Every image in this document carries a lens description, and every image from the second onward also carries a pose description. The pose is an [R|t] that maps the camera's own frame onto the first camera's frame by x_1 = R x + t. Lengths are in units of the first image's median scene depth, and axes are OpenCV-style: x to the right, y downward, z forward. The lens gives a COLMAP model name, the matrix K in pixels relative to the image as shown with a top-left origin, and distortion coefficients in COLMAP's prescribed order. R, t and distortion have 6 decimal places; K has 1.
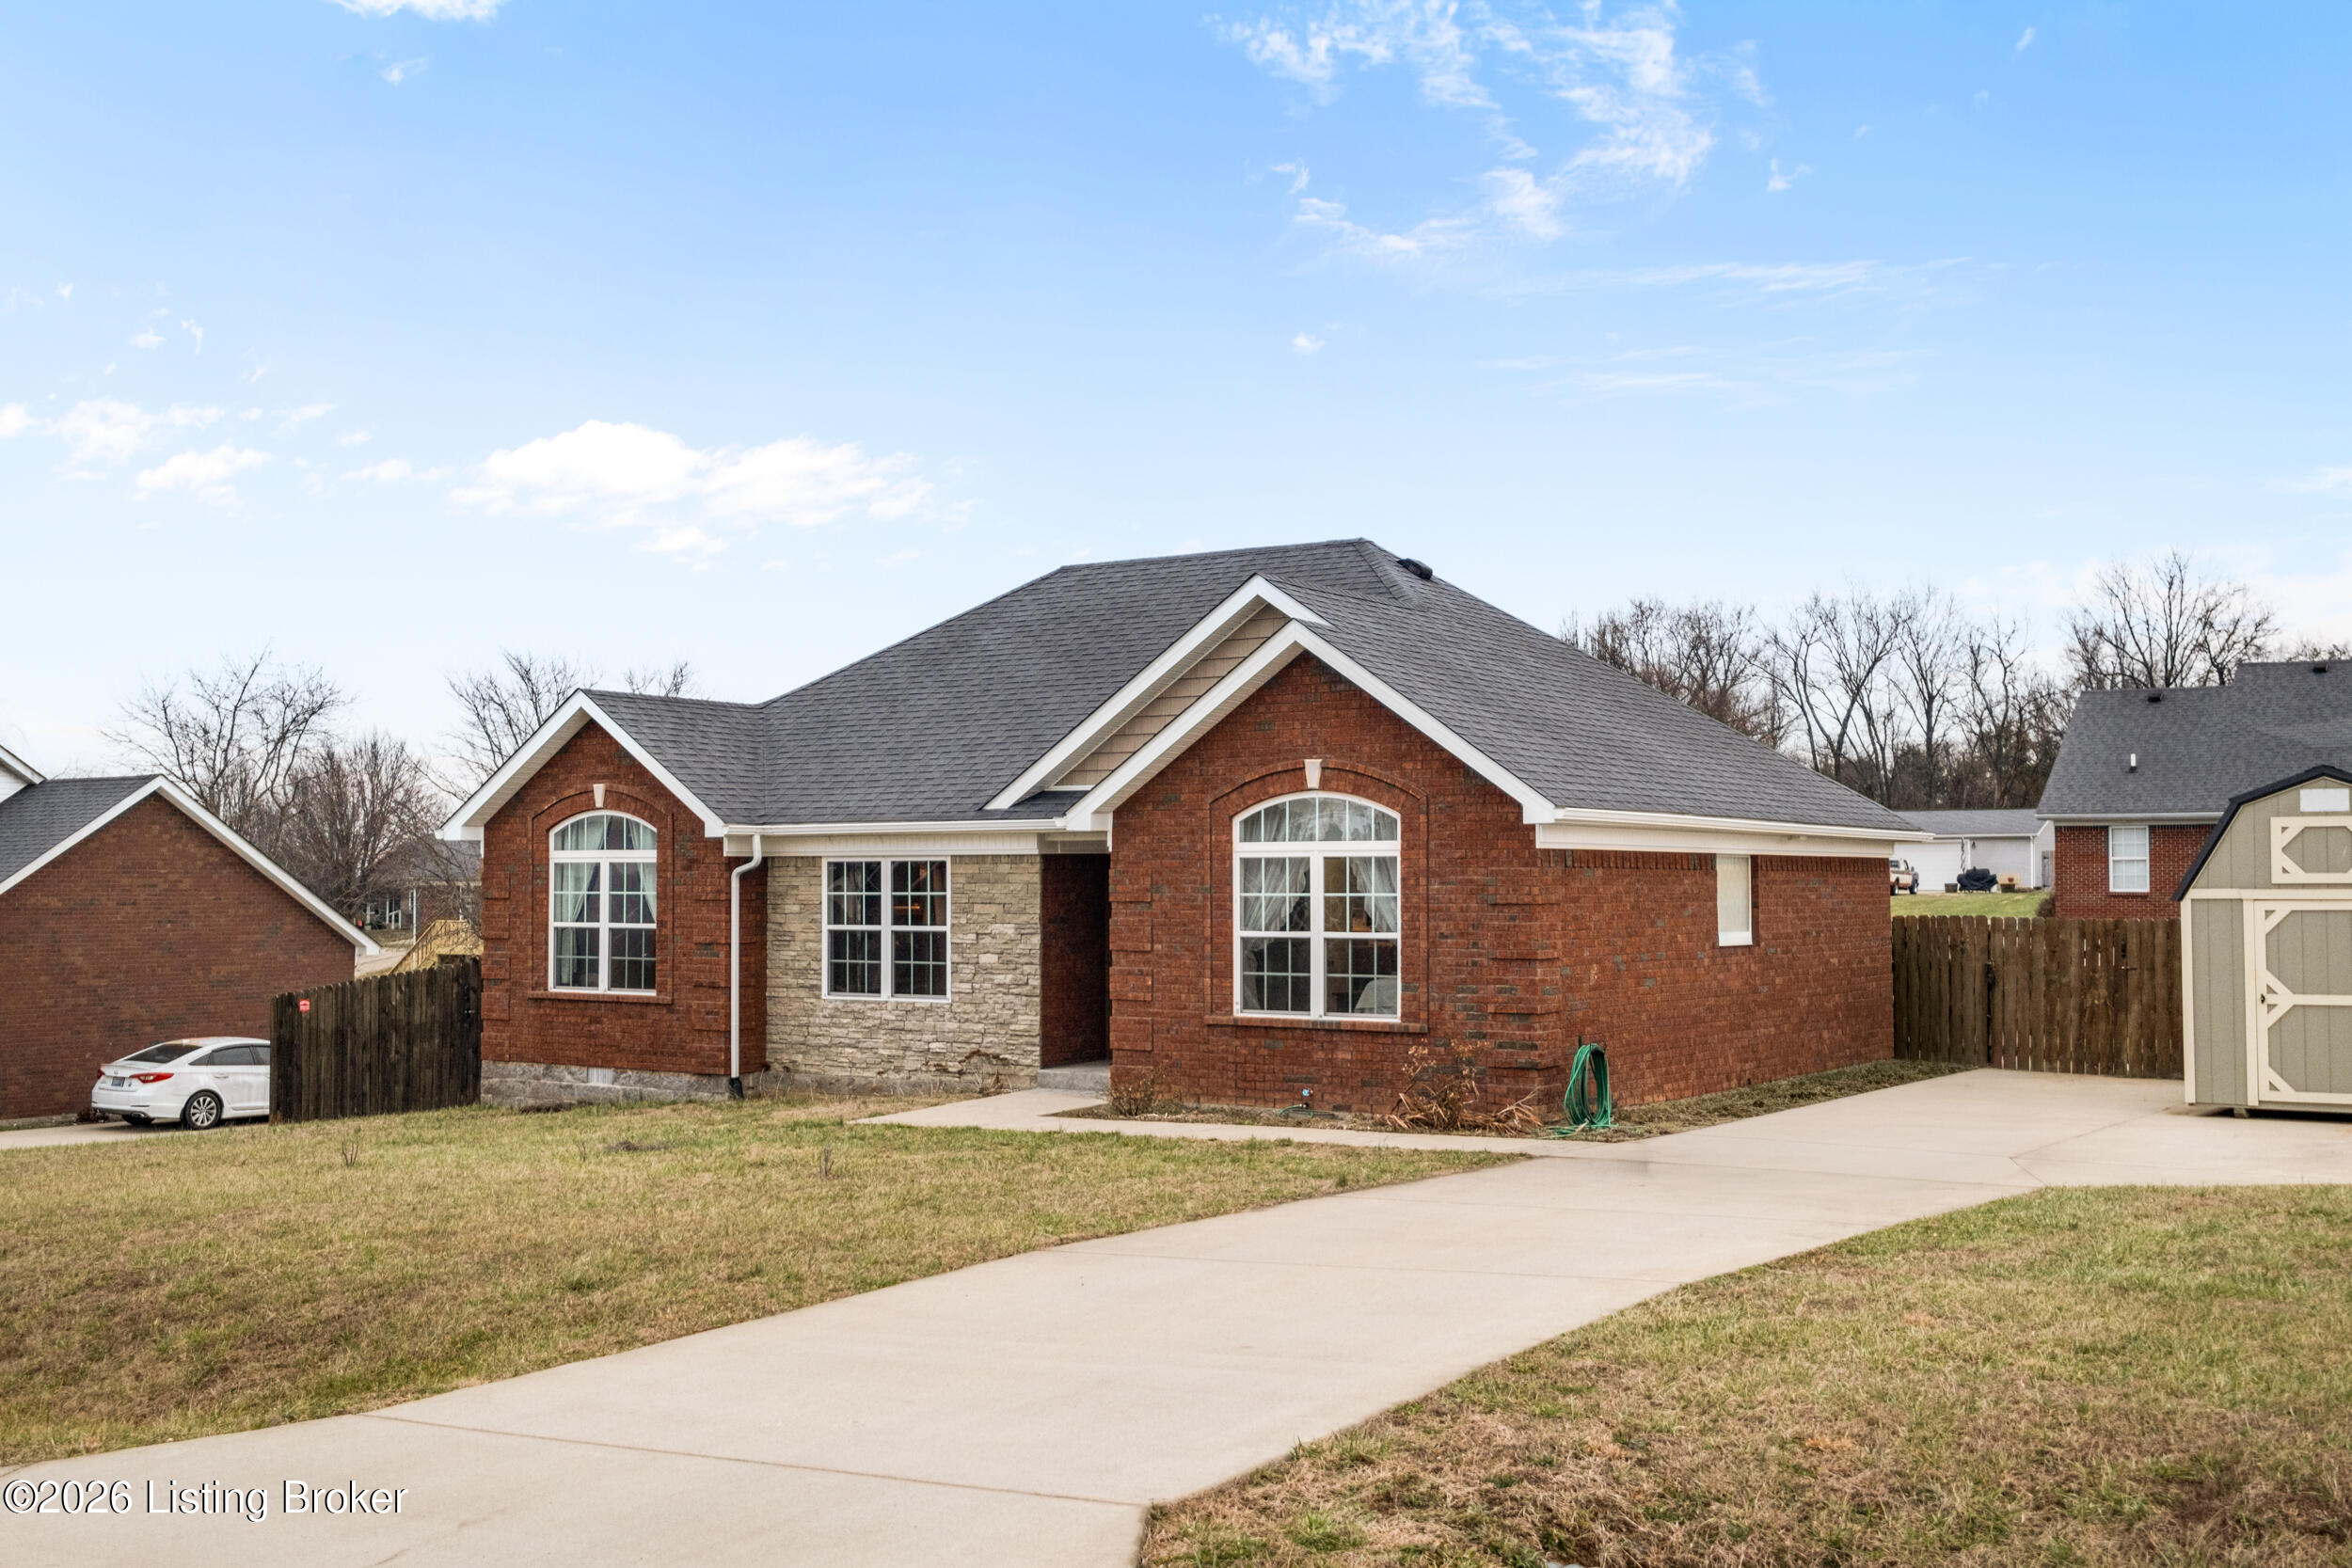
lens RADIAL K [[2757.8, 0, 1176.0], [0, 2757.8, 784.0], [0, 0, 1]] dist [0.017070, 0.019565]
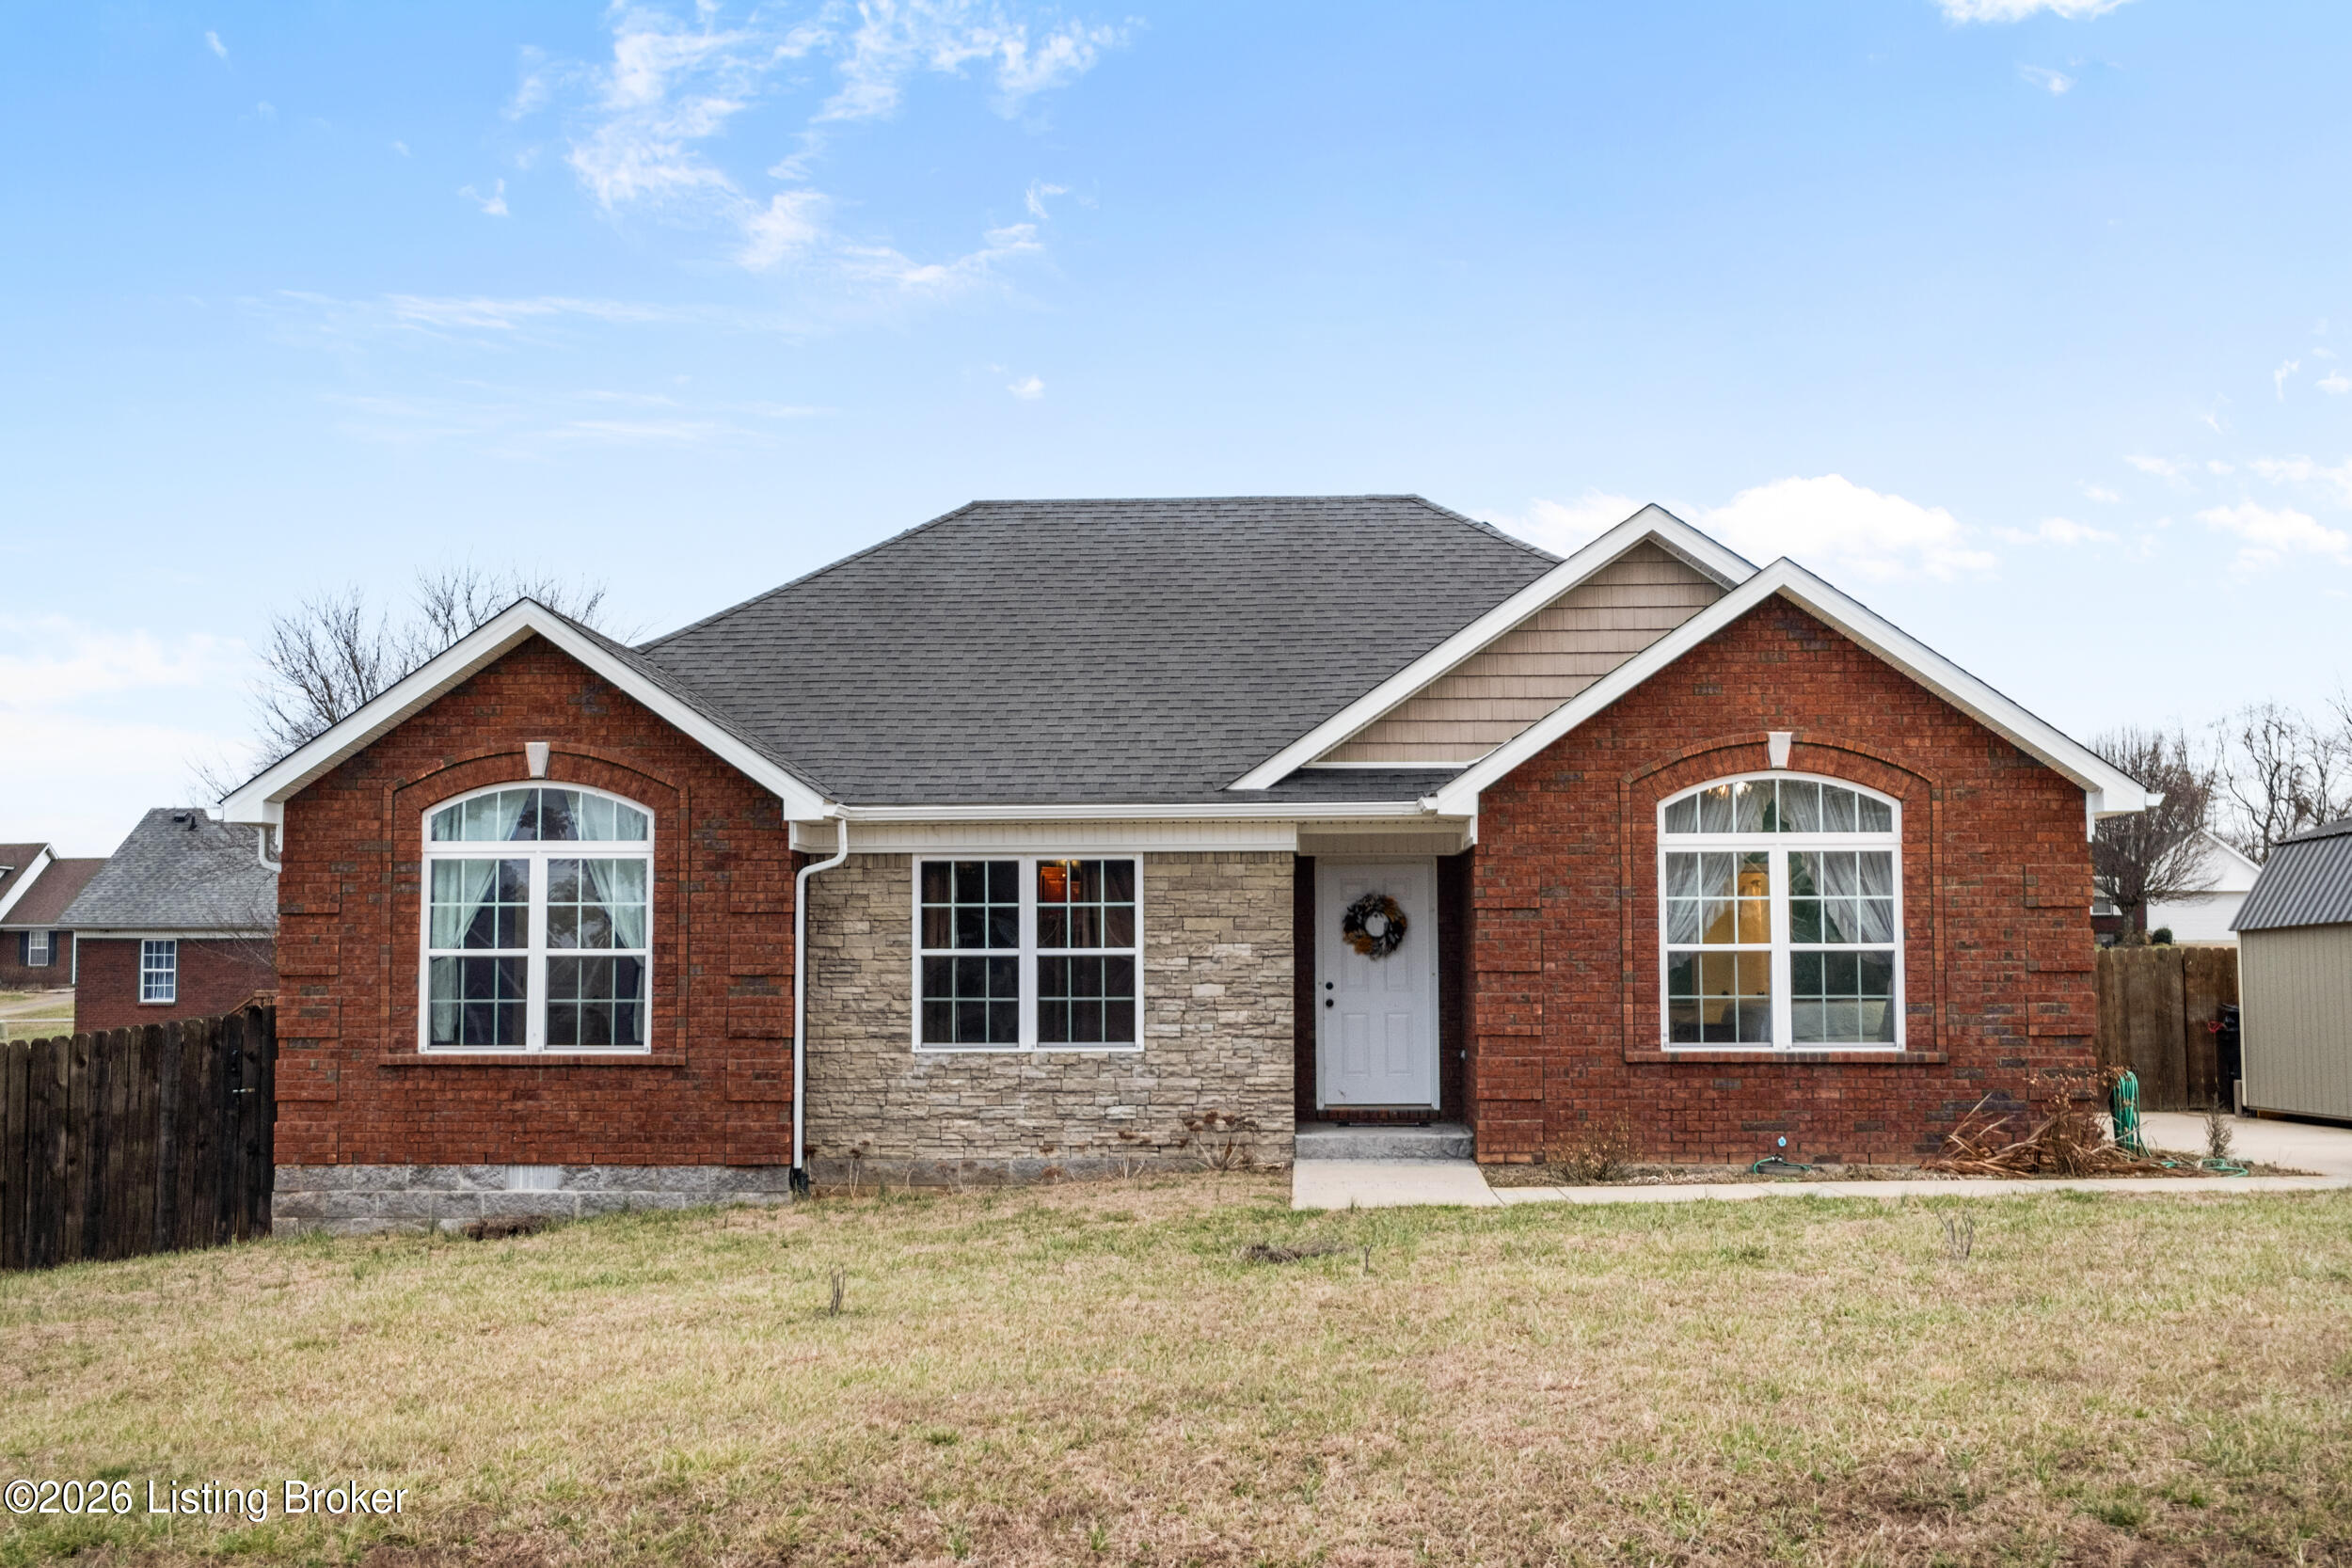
lens RADIAL K [[2757.8, 0, 1176.0], [0, 2757.8, 784.0], [0, 0, 1]] dist [0.017070, 0.019565]
pose [[0.819856, 0.042045, 0.571025, -0.495879], [-0.015656, 0.998574, -0.051047, 0.044907], [-0.572356, 0.032911, 0.819344, 0.382411]]
